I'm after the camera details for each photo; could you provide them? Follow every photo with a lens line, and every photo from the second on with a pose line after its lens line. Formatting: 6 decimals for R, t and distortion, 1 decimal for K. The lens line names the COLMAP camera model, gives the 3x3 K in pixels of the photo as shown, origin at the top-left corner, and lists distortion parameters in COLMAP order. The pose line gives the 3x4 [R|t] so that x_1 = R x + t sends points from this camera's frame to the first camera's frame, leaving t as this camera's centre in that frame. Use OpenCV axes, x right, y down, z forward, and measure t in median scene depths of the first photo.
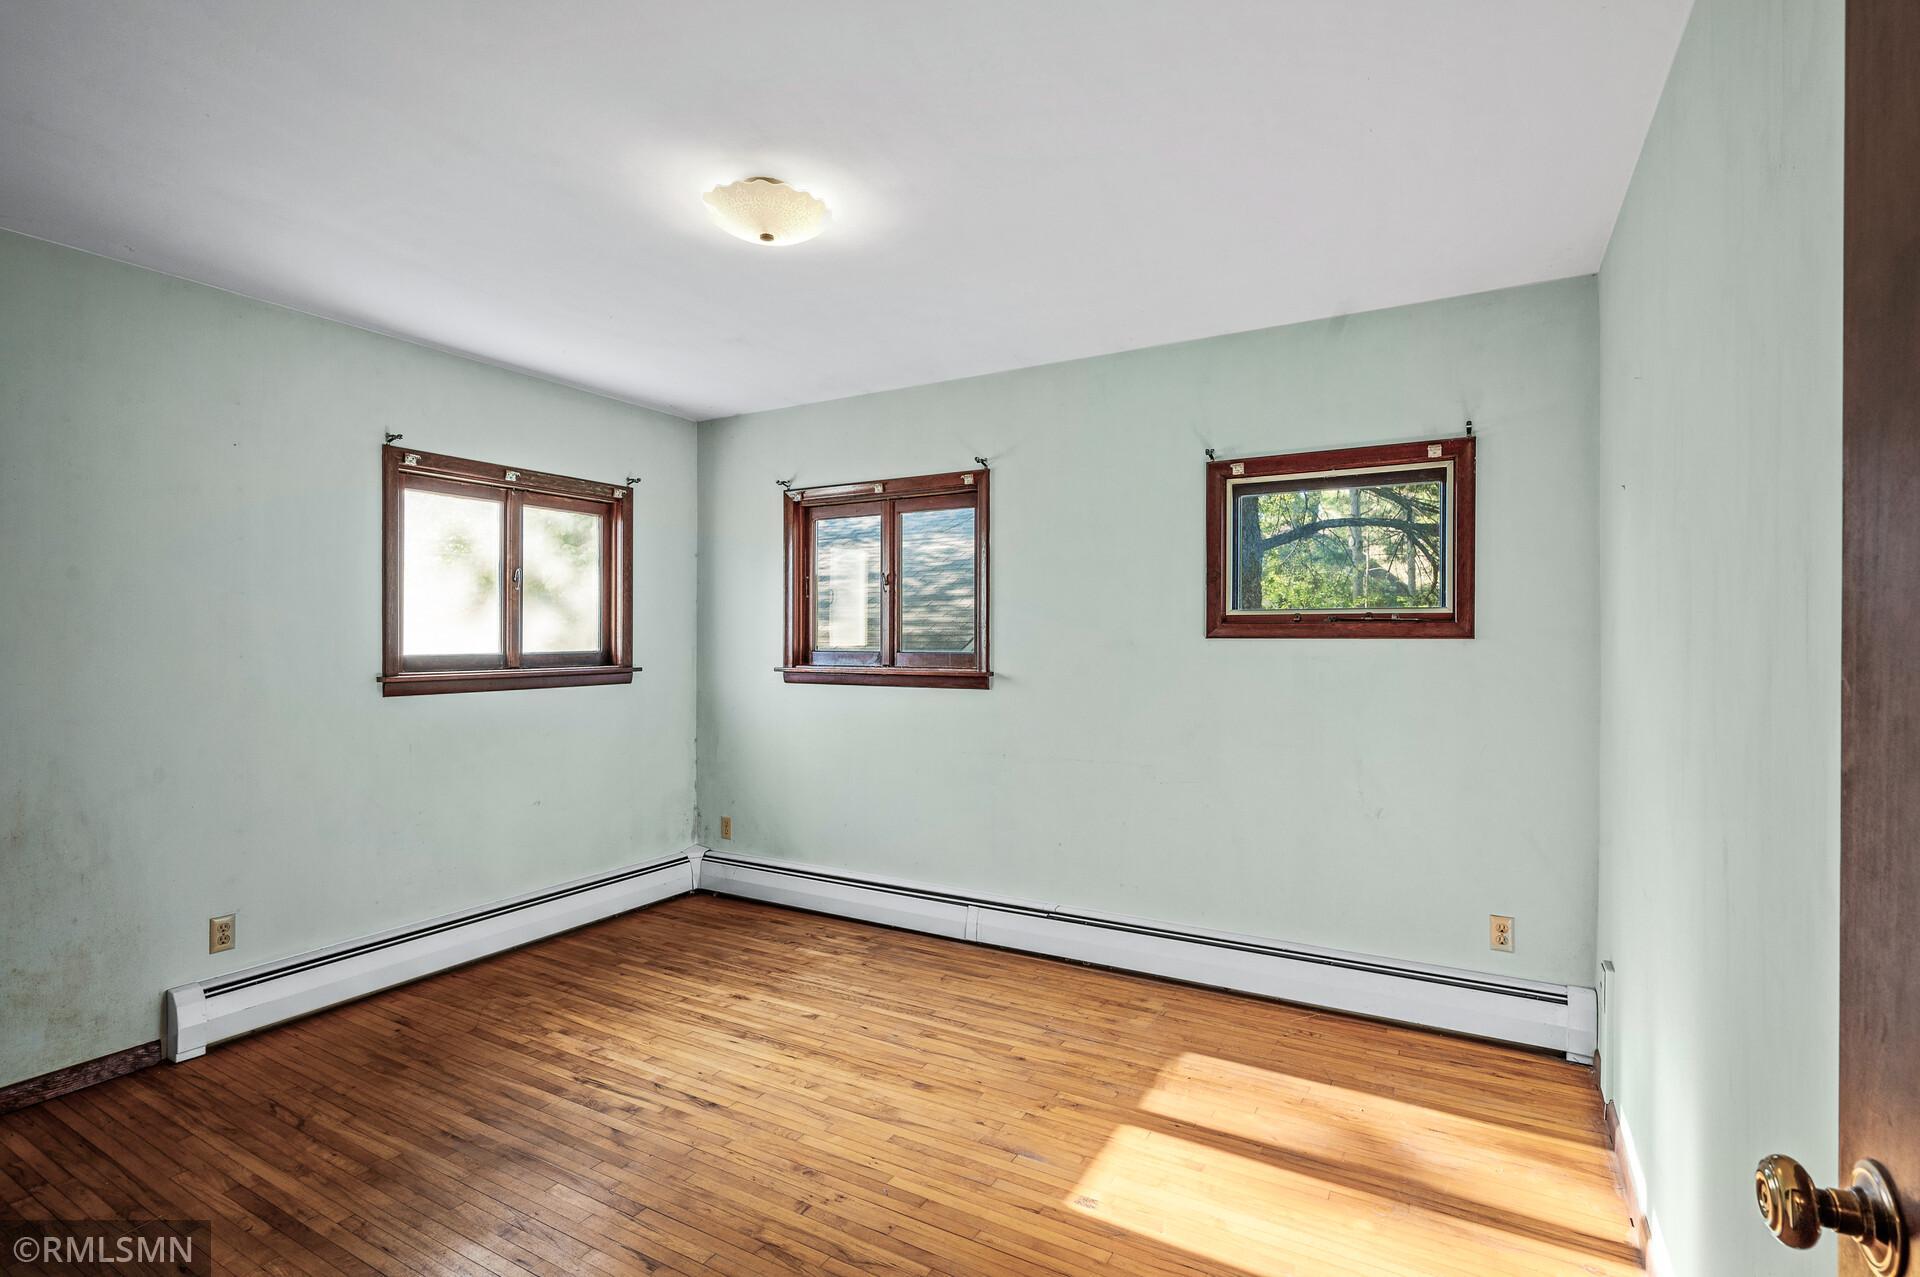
lens RADIAL K [[969.2, 0, 960.0], [0, 969.2, 638.5], [0, 0, 1]] dist [0.010361, 0.000338]
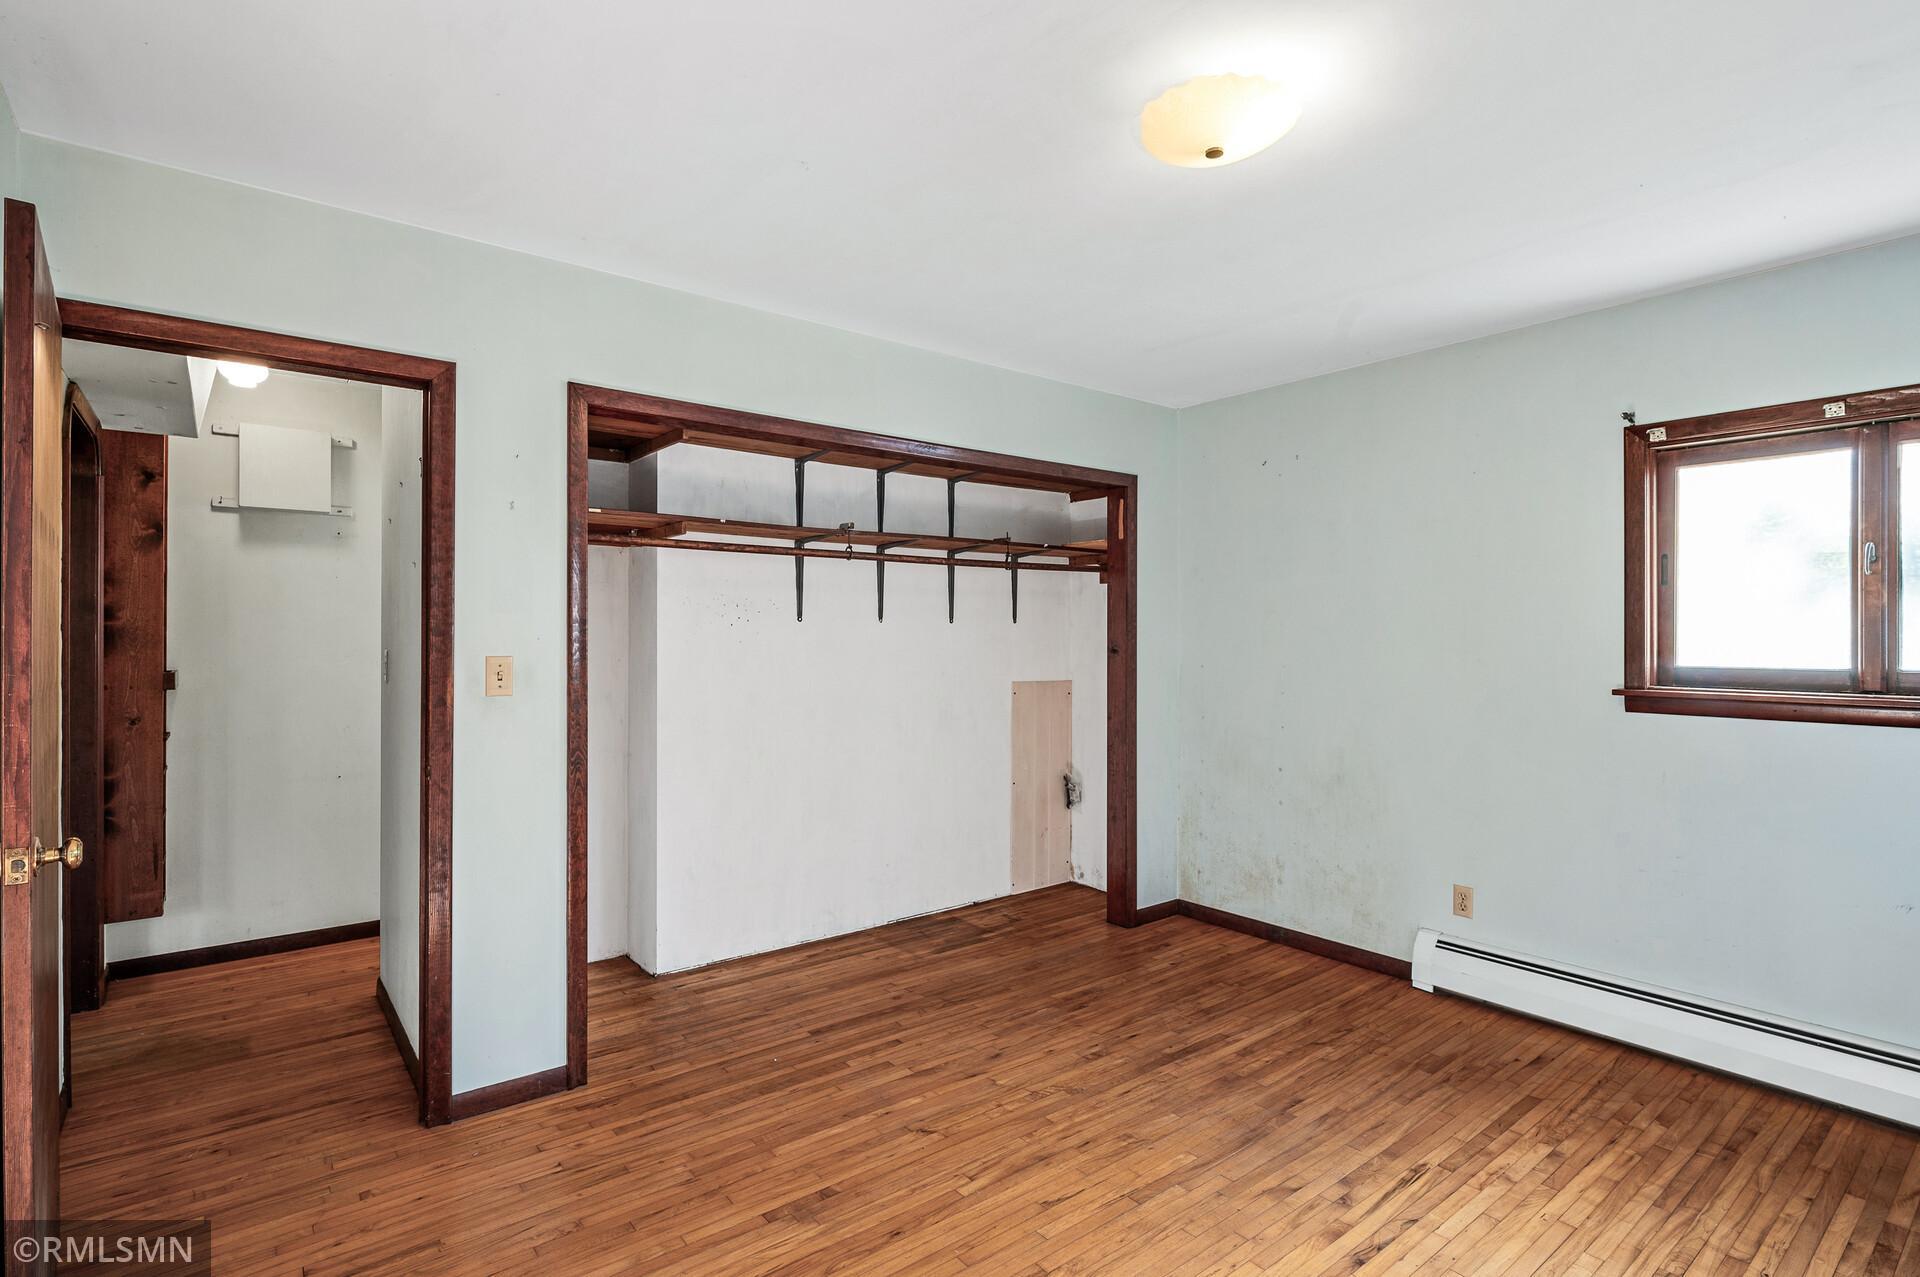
lens RADIAL K [[862.8, 0, 935.3], [0, 862.8, 635.3], [0, 0, 1]] dist [-0.000788, -0.000553]
pose [[-0.379216, -0.004821, -0.925296, 0.432519], [-0.004670, 0.999984, -0.003297, -0.005429], [0.925296, 0.003071, -0.379232, 0.827774]]
